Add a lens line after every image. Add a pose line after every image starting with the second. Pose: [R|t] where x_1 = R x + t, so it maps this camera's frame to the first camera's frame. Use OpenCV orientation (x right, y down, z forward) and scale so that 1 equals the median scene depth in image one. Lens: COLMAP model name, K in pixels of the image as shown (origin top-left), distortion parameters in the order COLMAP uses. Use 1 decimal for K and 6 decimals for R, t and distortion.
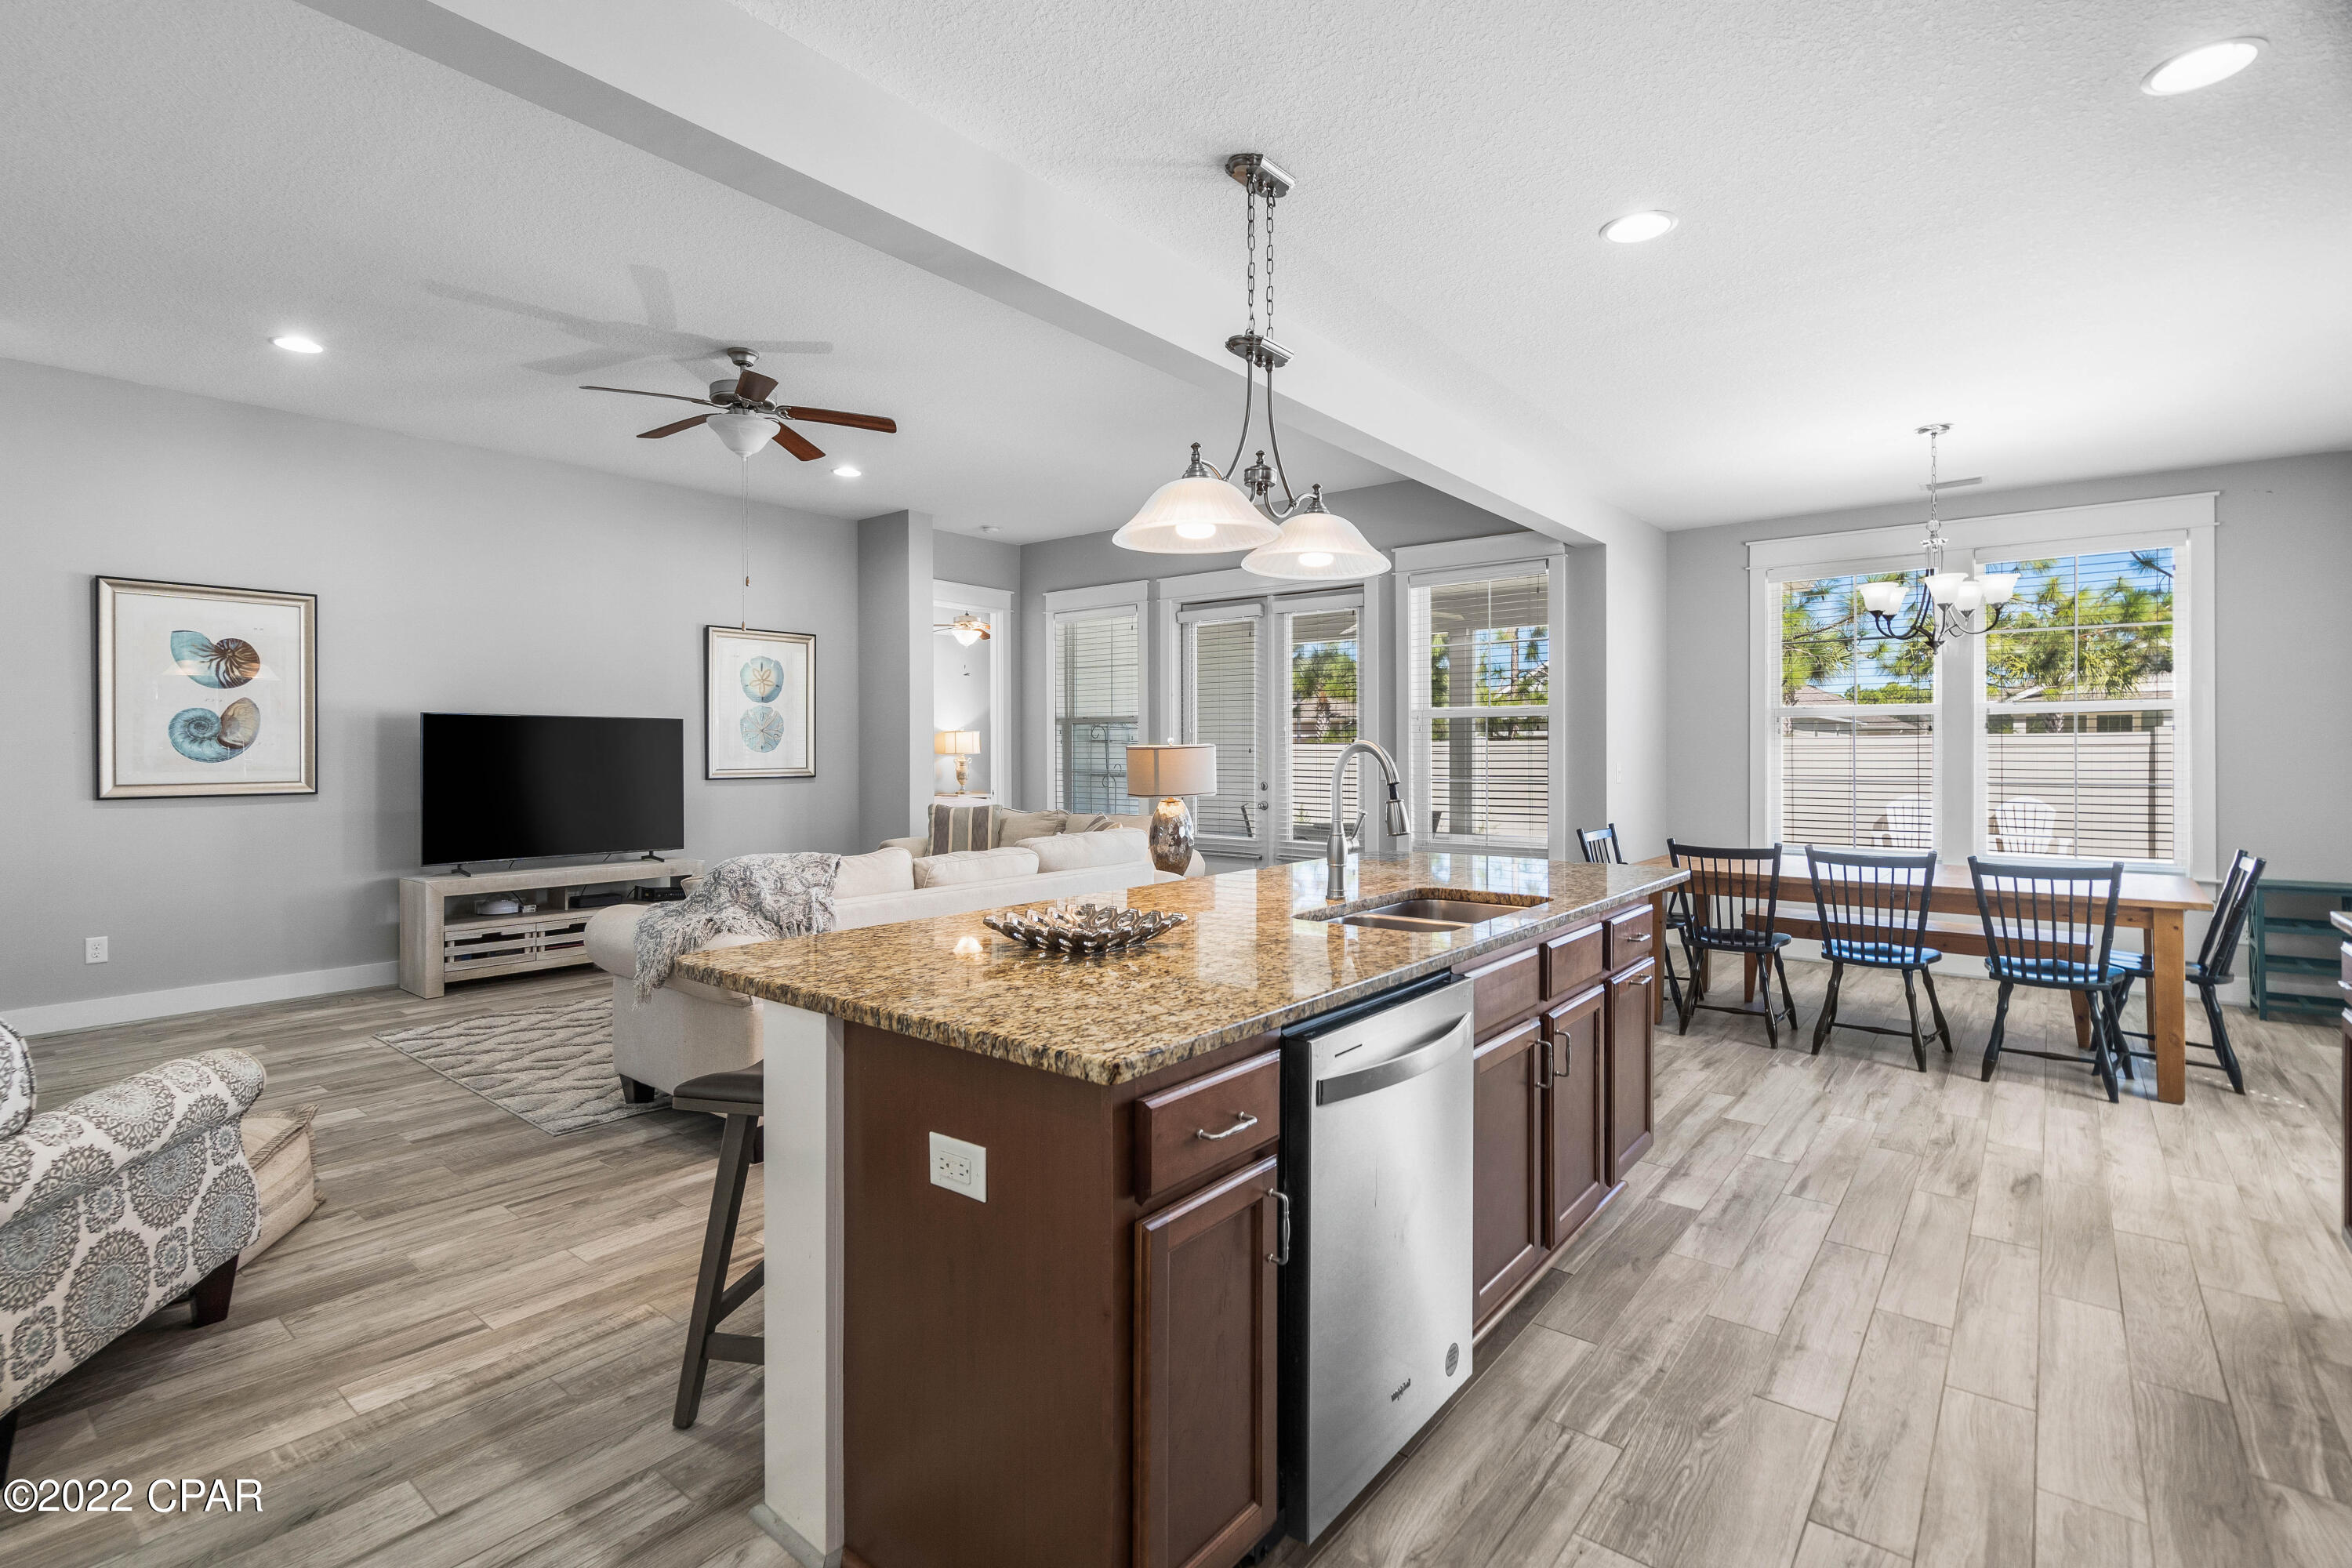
lens RADIAL K [[1082.2, 0, 1137.9], [0, 1082.2, 761.1], [0, 0, 1]] dist [0.004942, -0.000648]
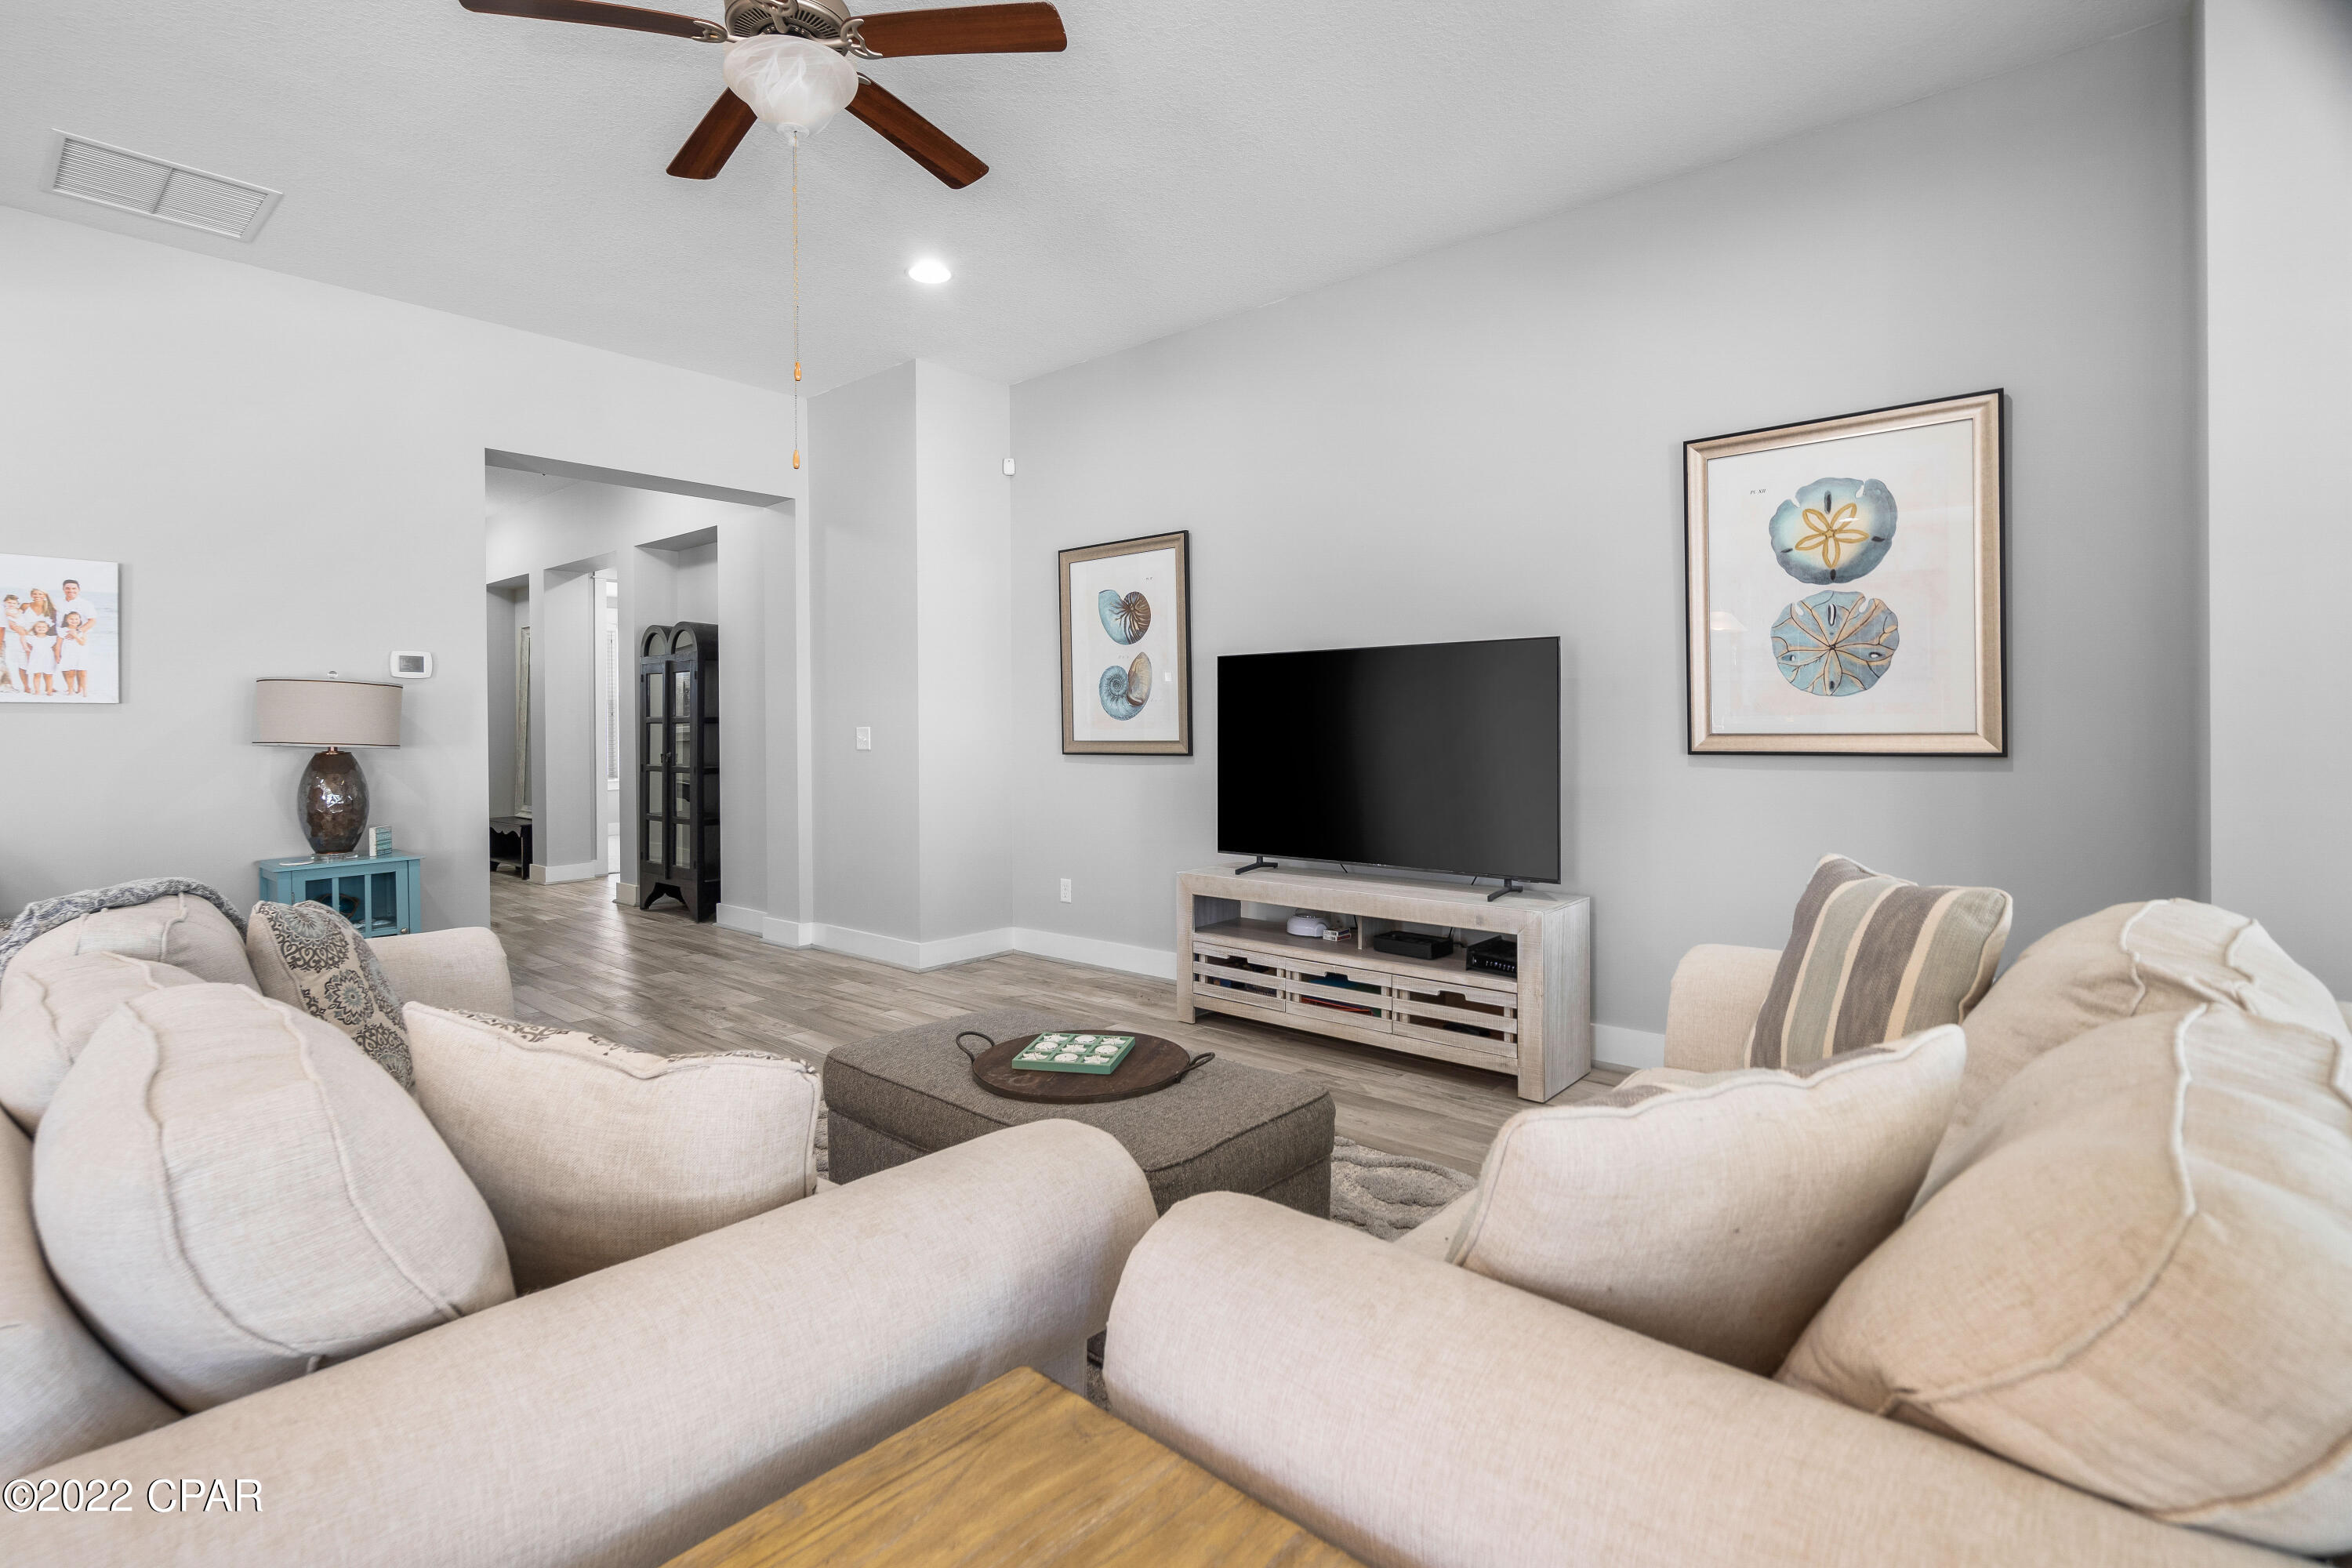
lens RADIAL K [[1093.9, 0, 1185.7], [0, 1093.9, 712.2], [0, 0, 1]] dist [0.001700, -0.000118]
pose [[0.004331, 0.000789, -0.999990, 0.137341], [0.011034, 0.999939, 0.000837, -0.005899], [0.999930, -0.011037, 0.004322, 0.987581]]
